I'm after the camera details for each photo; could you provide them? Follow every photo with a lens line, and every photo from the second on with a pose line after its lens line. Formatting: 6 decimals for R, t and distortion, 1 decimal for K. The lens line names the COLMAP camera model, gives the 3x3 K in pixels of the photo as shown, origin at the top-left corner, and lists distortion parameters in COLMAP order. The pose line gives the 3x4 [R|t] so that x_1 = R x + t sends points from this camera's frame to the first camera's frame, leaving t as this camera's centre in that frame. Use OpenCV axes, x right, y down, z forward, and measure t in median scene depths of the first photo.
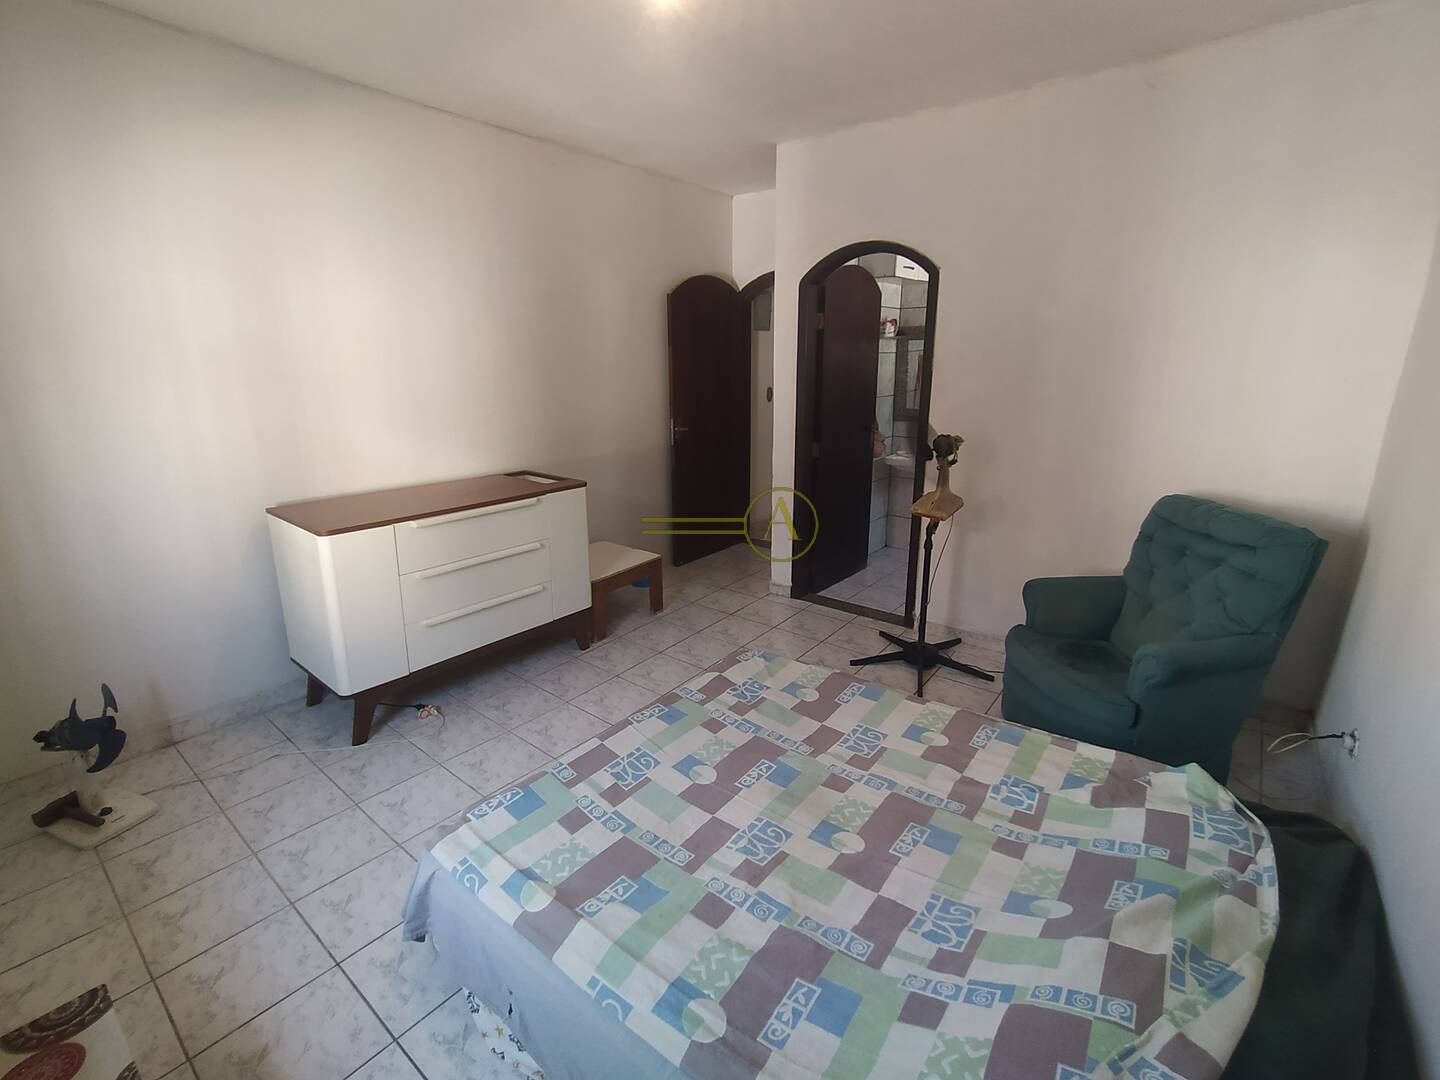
lens RADIAL K [[654.9, 0, 721.6], [0, 654.9, 534.3], [0, 0, 1]] dist [-0.004443, 0.002834]
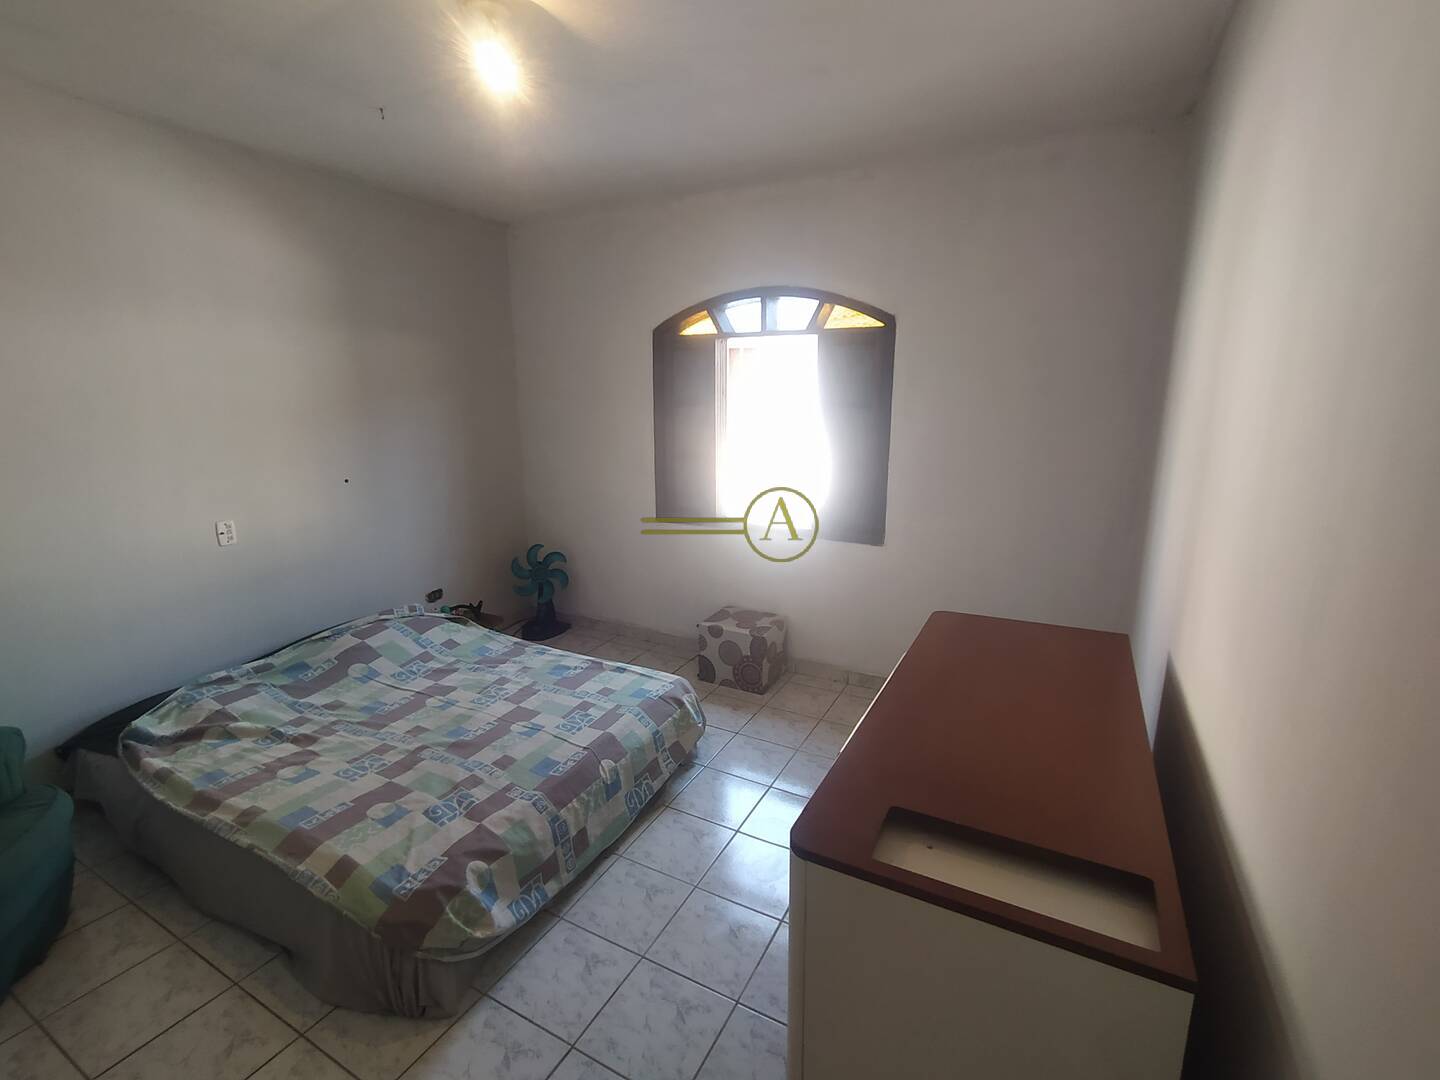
lens RADIAL K [[654.9, 0, 718.2], [0, 654.9, 540.8], [0, 0, 1]] dist [-0.004443, 0.002834]
pose [[-0.983794, 0.046973, -0.173042, -0.208990], [-0.038010, 0.888506, 0.457288, -0.583859], [0.175229, 0.456454, -0.872321, 2.054065]]
